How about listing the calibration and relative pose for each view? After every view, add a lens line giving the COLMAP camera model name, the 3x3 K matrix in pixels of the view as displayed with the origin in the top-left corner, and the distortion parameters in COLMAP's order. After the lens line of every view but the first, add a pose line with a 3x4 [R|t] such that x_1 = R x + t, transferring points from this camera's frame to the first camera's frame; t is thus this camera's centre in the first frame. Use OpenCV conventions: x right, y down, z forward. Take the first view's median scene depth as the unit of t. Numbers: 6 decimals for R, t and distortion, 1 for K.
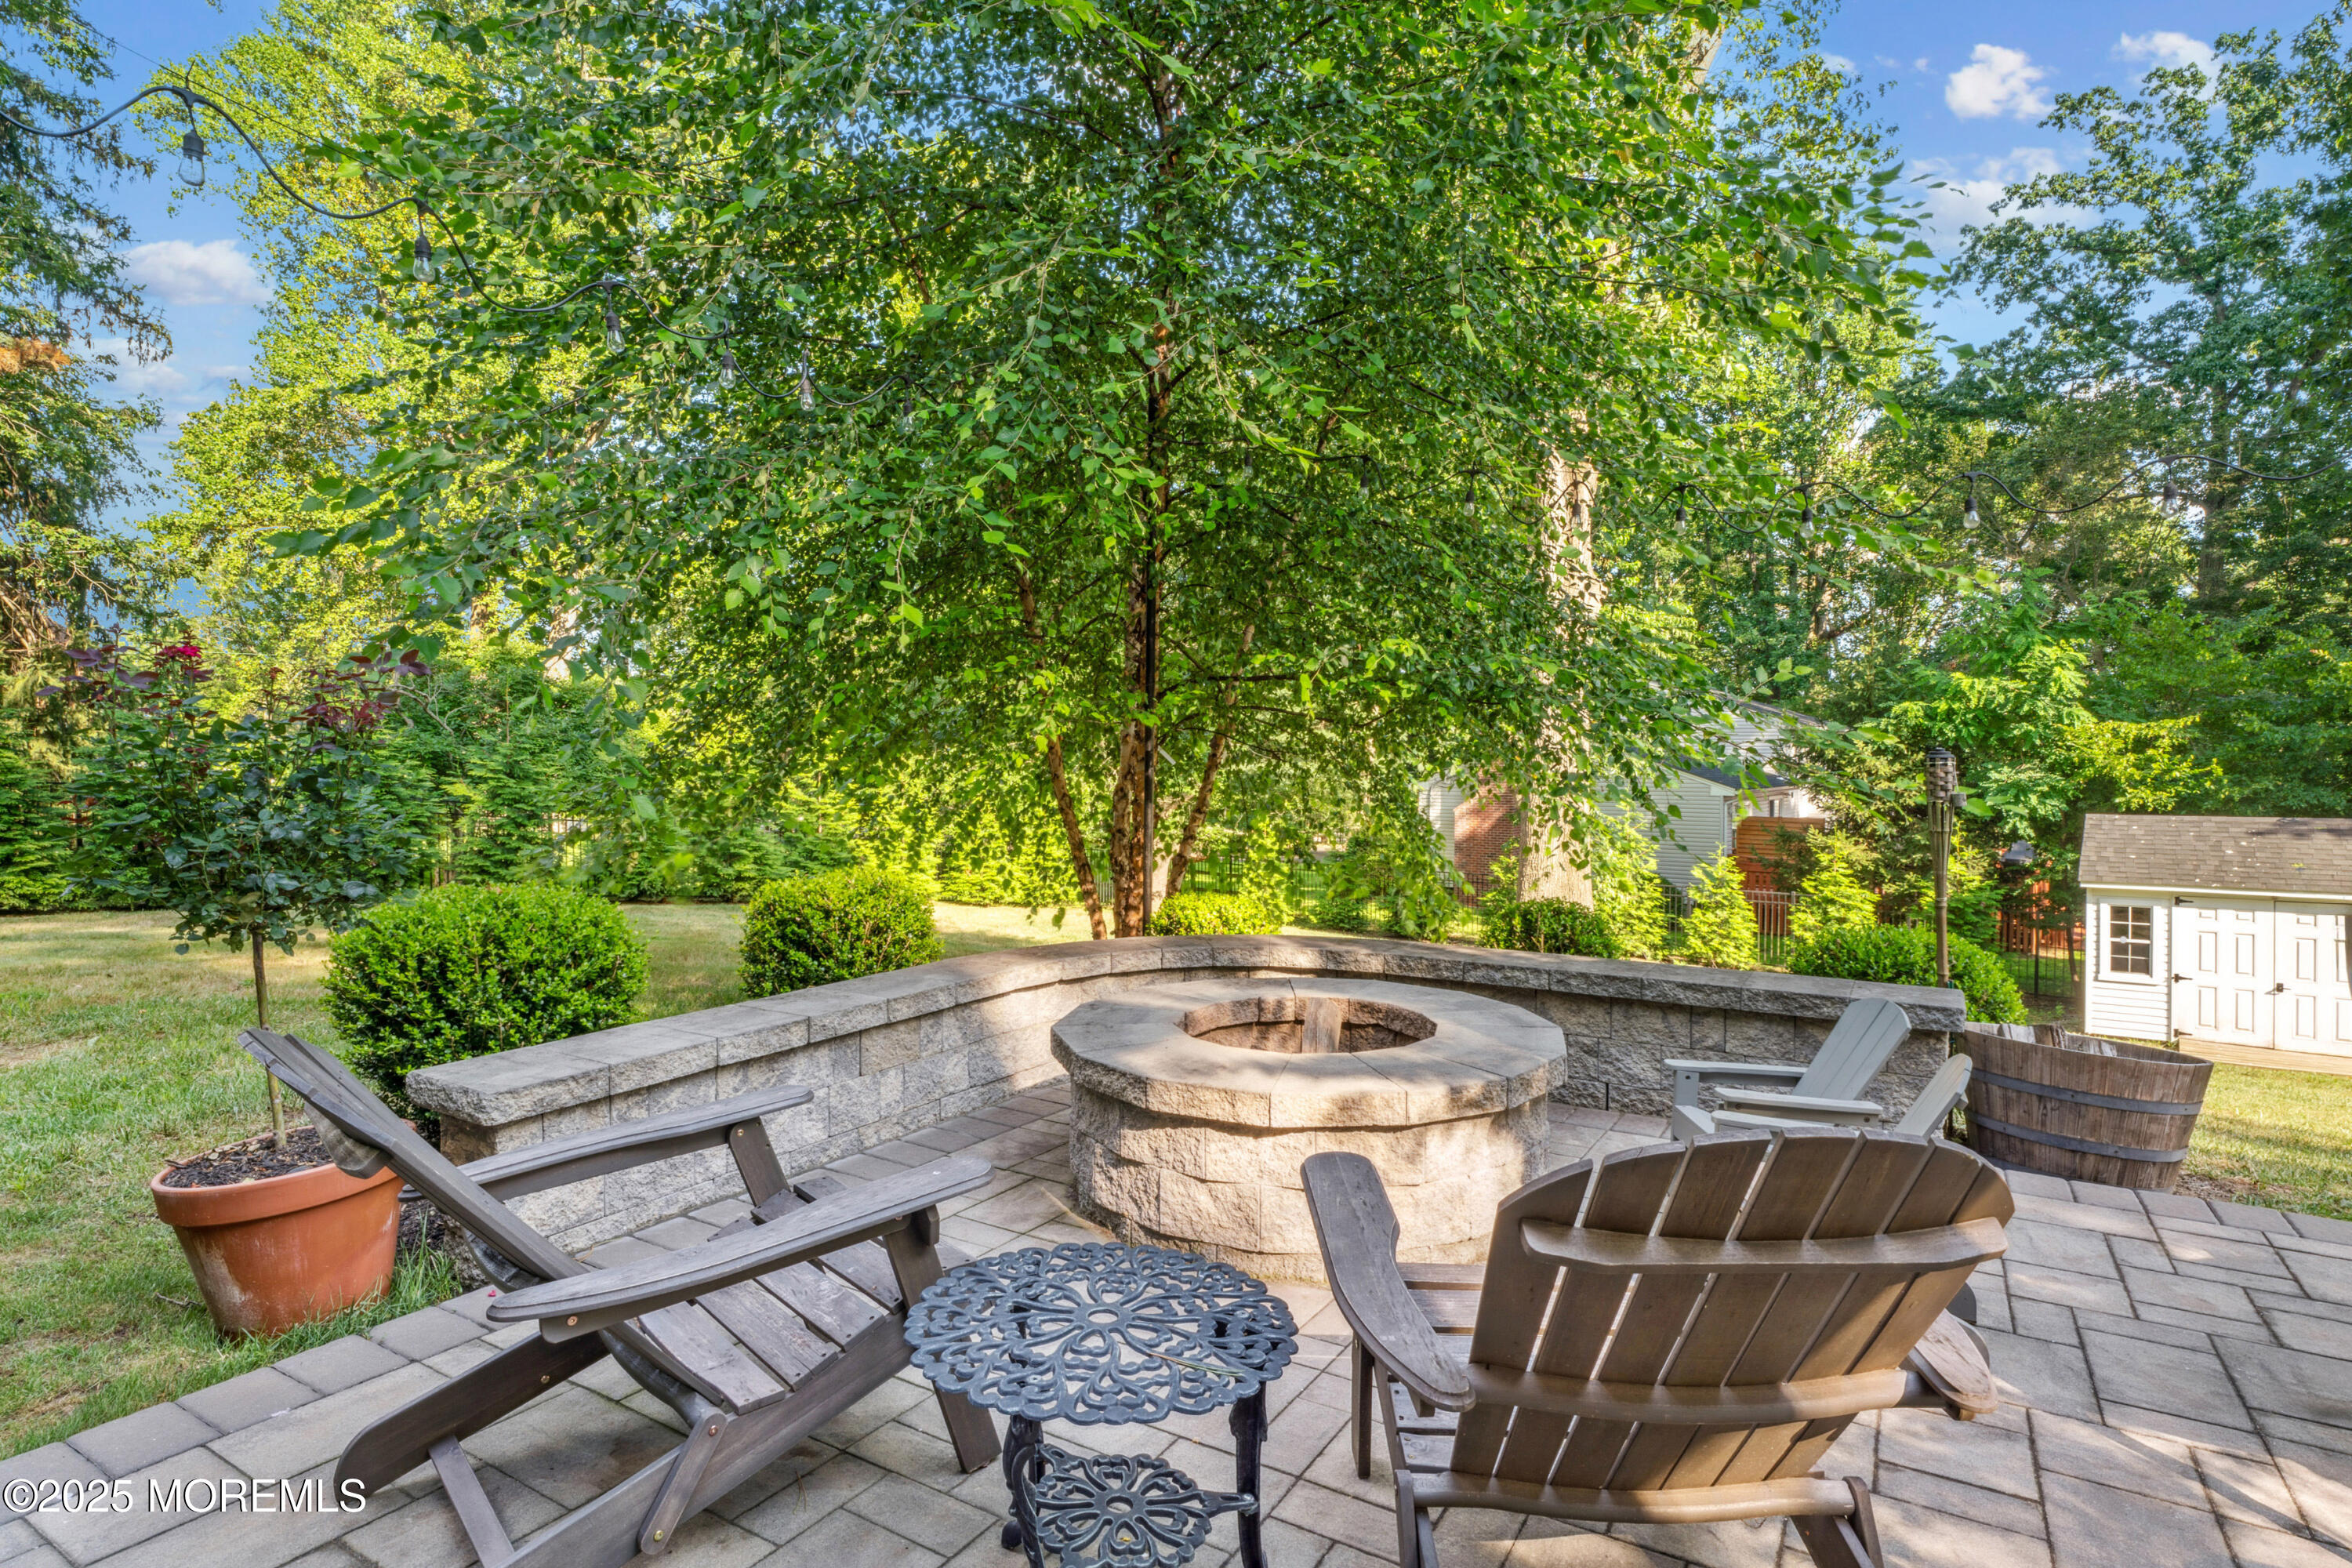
lens RADIAL K [[1221.4, 0, 1171.5], [0, 1221.4, 770.1], [0, 0, 1]] dist [0.000888, 0.002133]
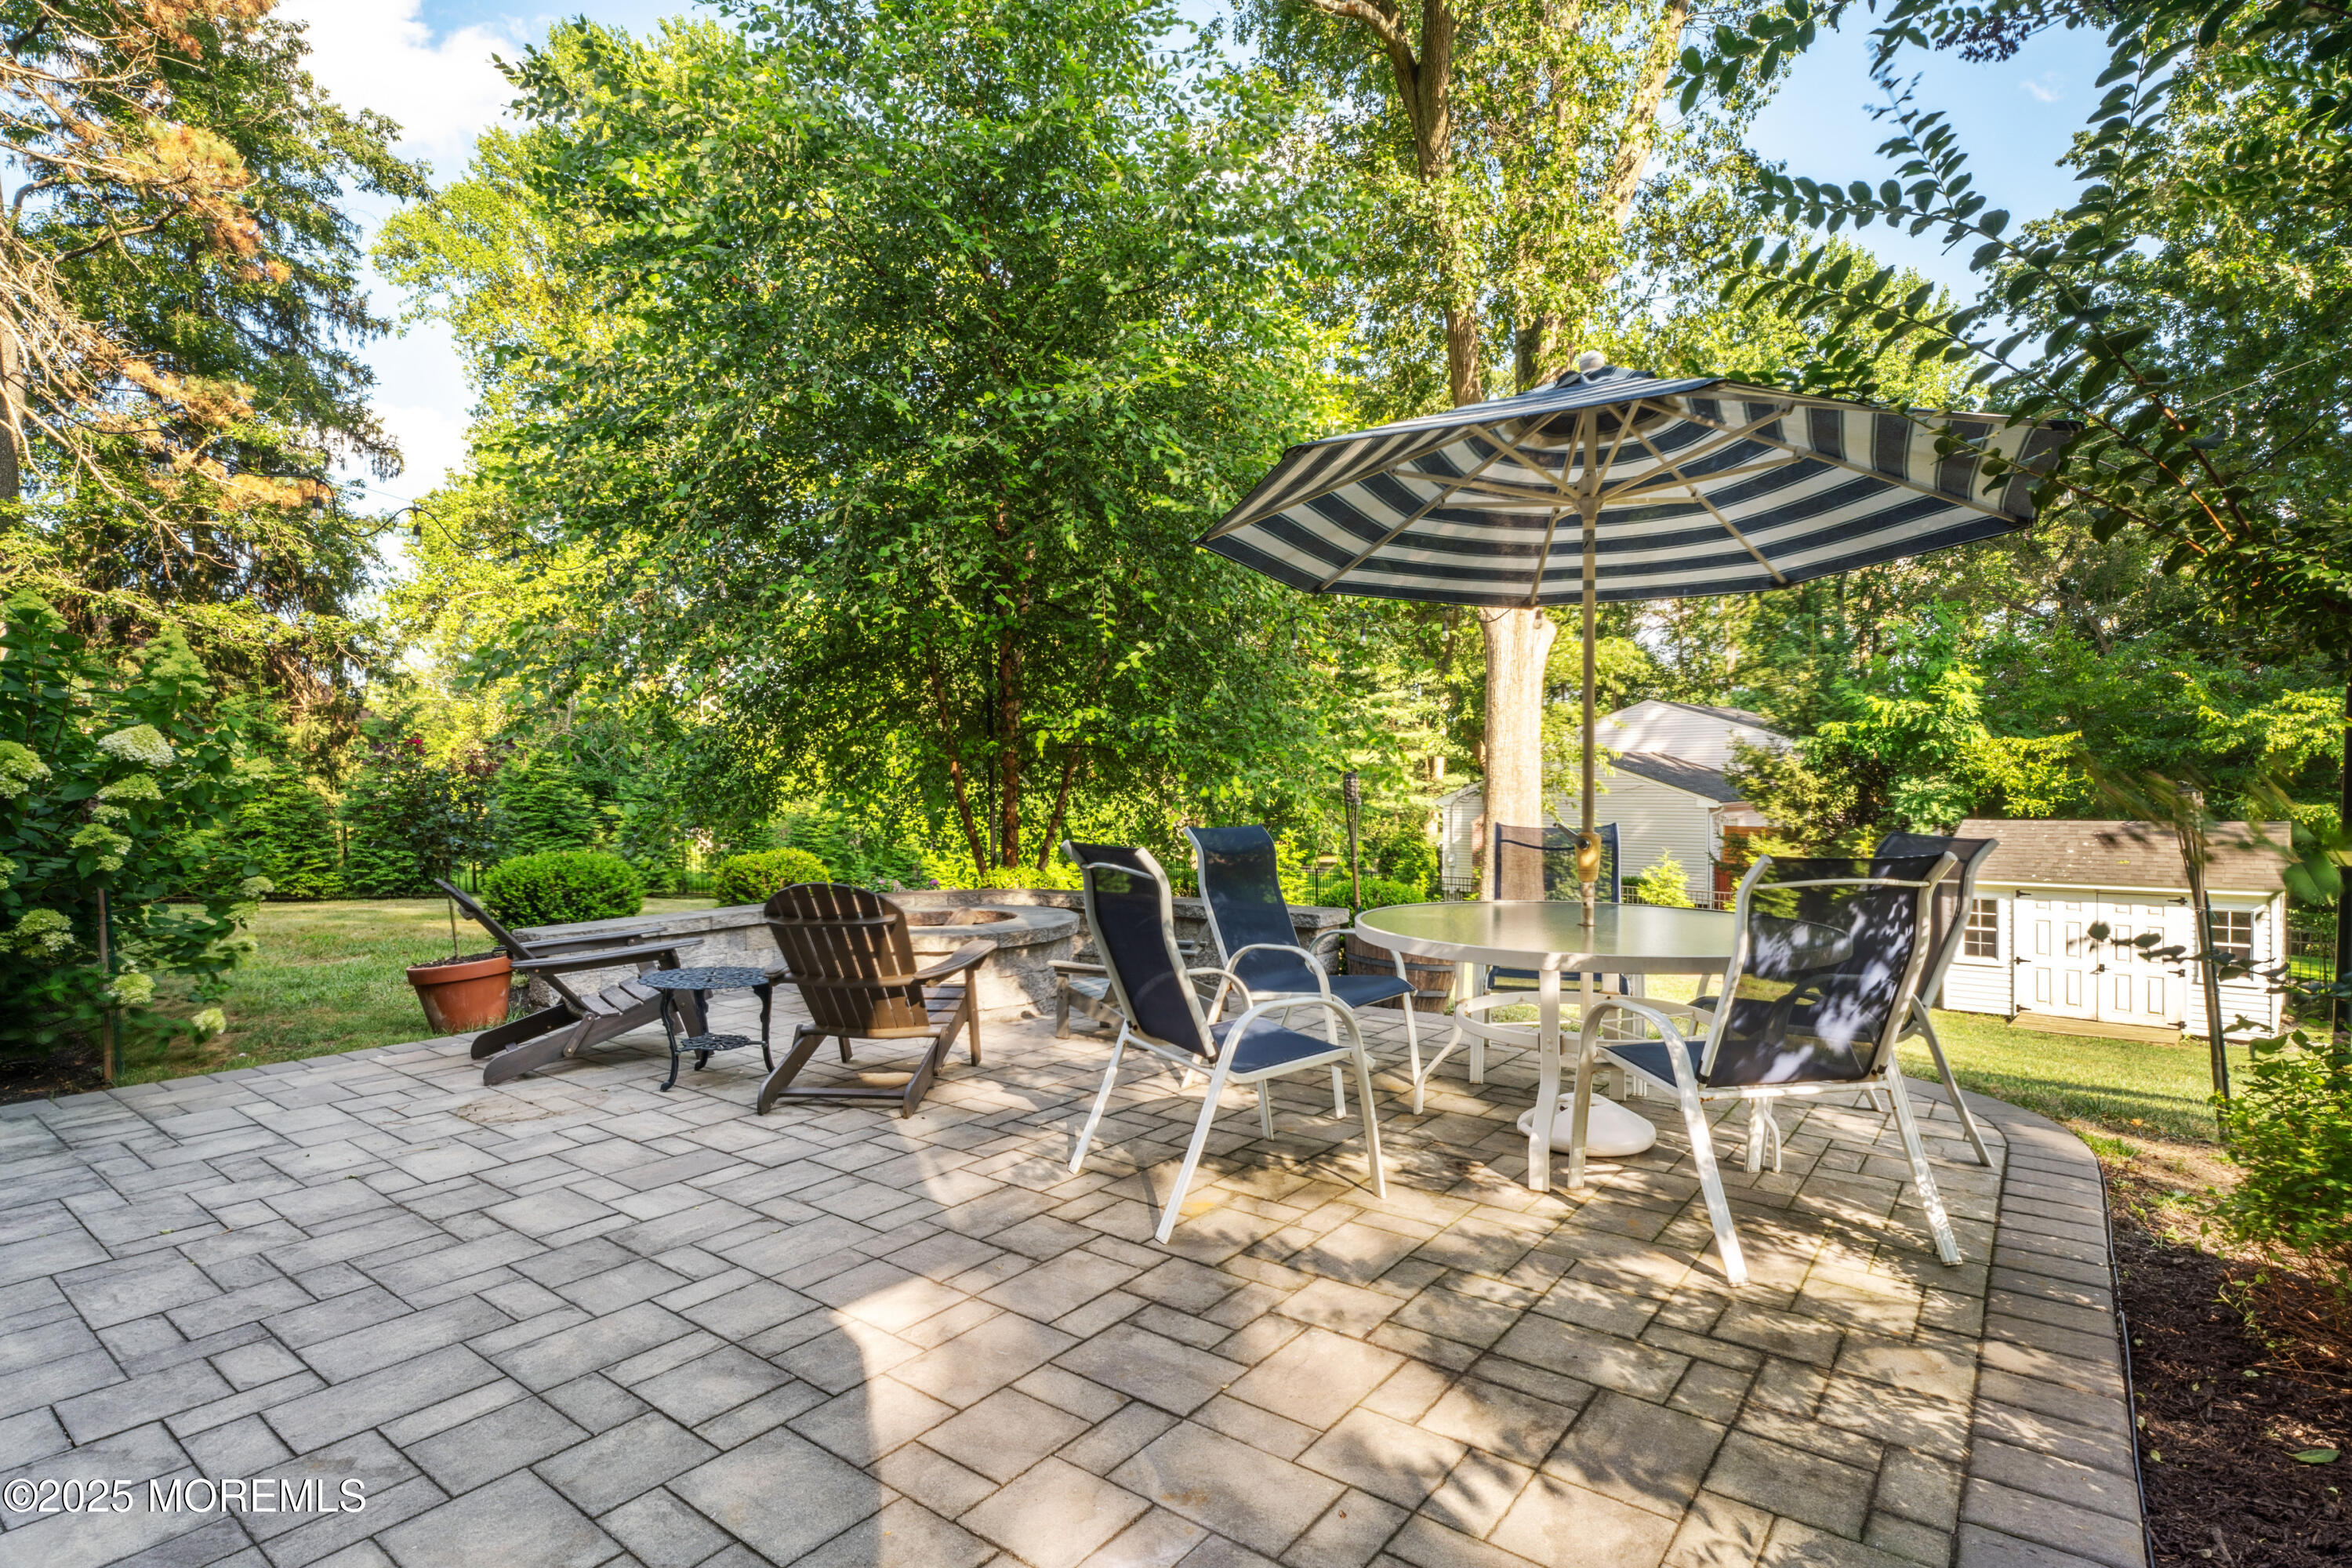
lens RADIAL K [[1175.3, 0, 1179.1], [0, 1175.3, 791.7], [0, 0, 1]] dist [-0.000977, -0.000218]
pose [[0.994722, -0.010081, -0.102110, 0.118677], [0.010212, 0.999948, 0.000766, 0.001299], [0.102097, -0.001805, 0.994773, -0.147876]]
